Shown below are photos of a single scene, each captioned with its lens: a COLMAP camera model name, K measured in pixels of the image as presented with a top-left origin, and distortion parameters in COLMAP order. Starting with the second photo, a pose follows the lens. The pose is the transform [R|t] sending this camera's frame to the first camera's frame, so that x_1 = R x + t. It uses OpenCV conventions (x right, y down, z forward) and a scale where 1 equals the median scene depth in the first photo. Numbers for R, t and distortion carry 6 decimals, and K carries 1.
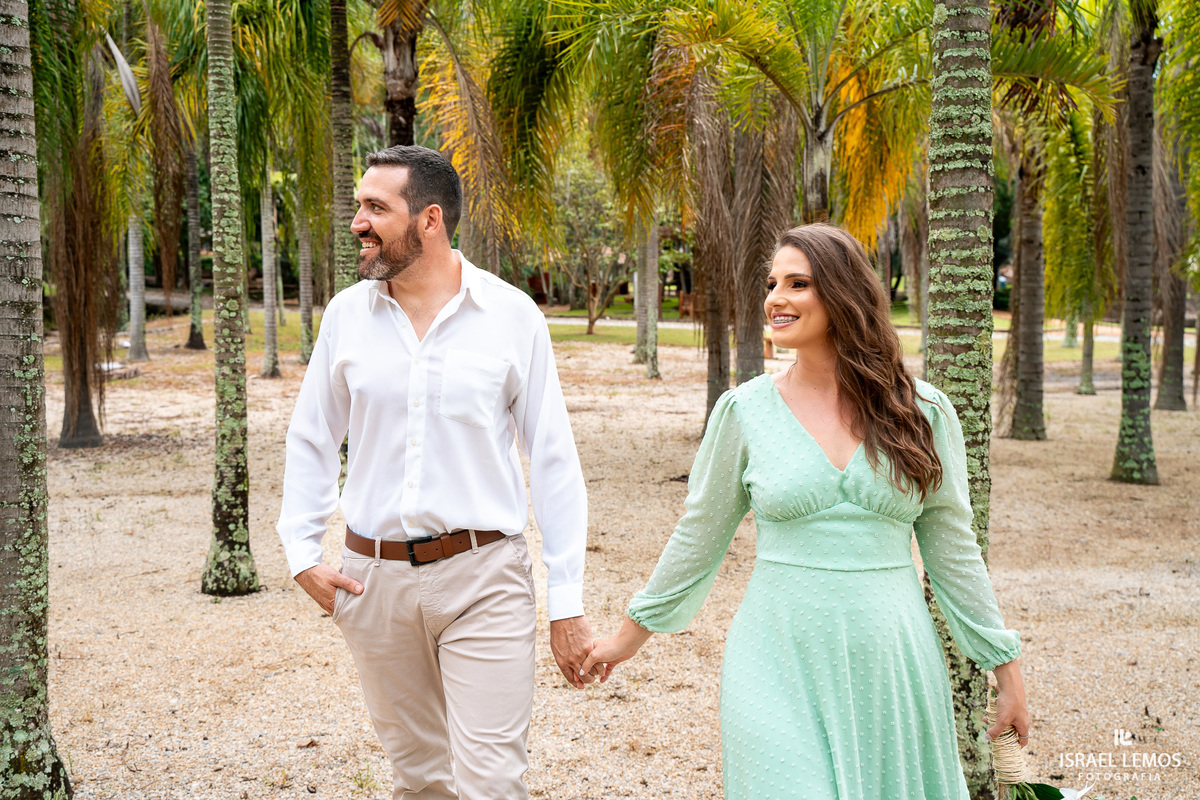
lens RADIAL K [[1416.4, 0, 592.7], [0, 1416.4, 403.2], [0, 0, 1]] dist [0.037293, 0.000000]
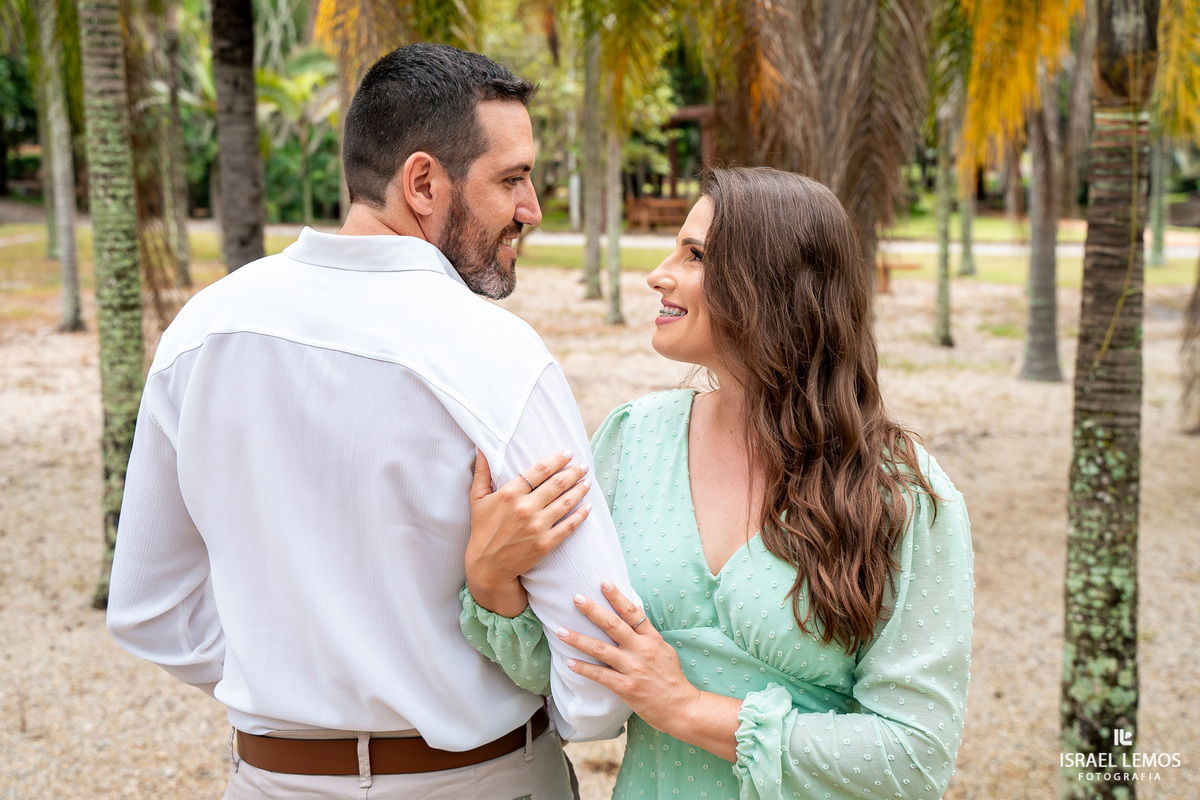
lens RADIAL K [[1652.8, 0, 587.4], [0, 1652.8, 398.2], [0, 0, 1]] dist [0.124152, 0.000000]
pose [[0.998795, -0.017002, 0.046035, -0.034219], [0.014886, 0.998834, 0.045919, -0.058614], [-0.046762, -0.045178, 0.997884, 0.500200]]
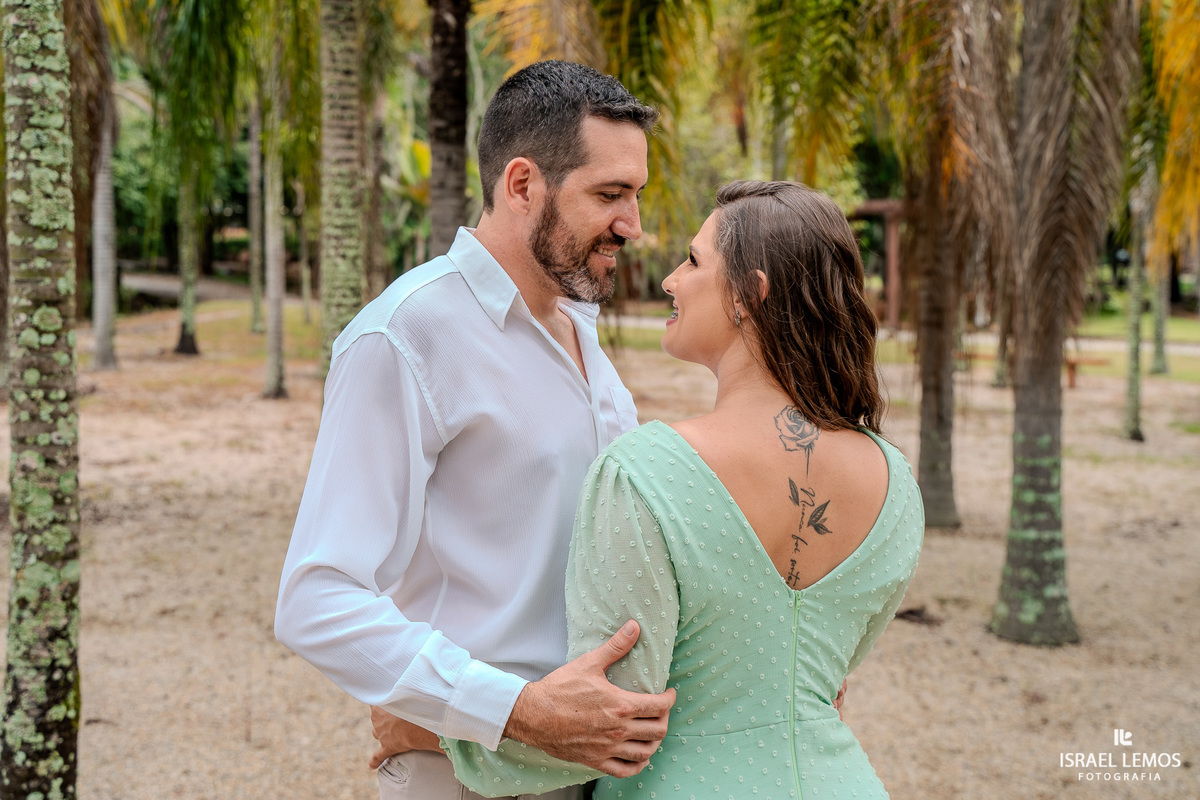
lens RADIAL K [[1652.8, 0, 601.1], [0, 1652.8, 388.4], [0, 0, 1]] dist [0.124152, 0.000000]
pose [[0.998584, 0.017416, -0.050258, -0.045693], [-0.018181, 0.999725, -0.014793, -0.041227], [0.049986, 0.015685, 0.998627, 0.459433]]
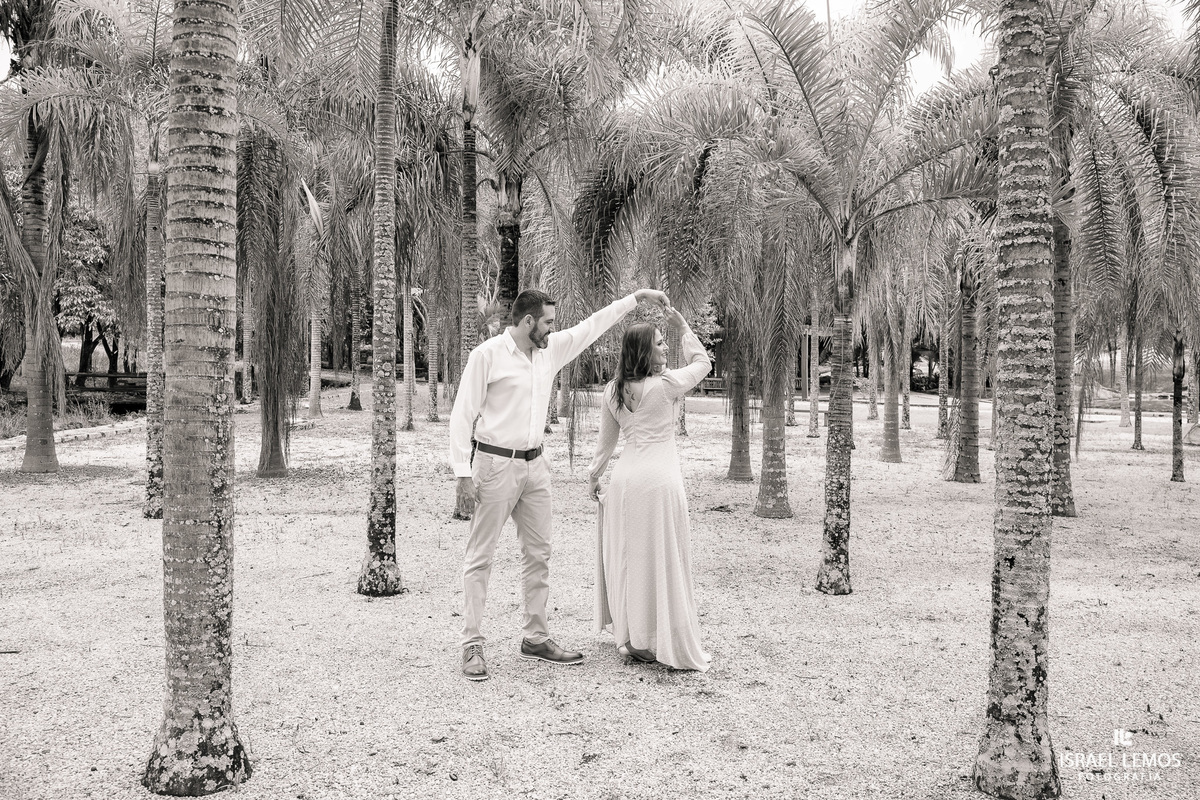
lens RADIAL K [[985.3, 0, 603.3], [0, 985.3, 394.5], [0, 0, 1]] dist [-0.110780, 0.079661]
pose [[0.999651, 0.013409, -0.022756, -0.038672], [-0.014756, 0.998084, -0.060083, 0.005624], [0.021907, 0.060397, 0.997934, 0.125561]]
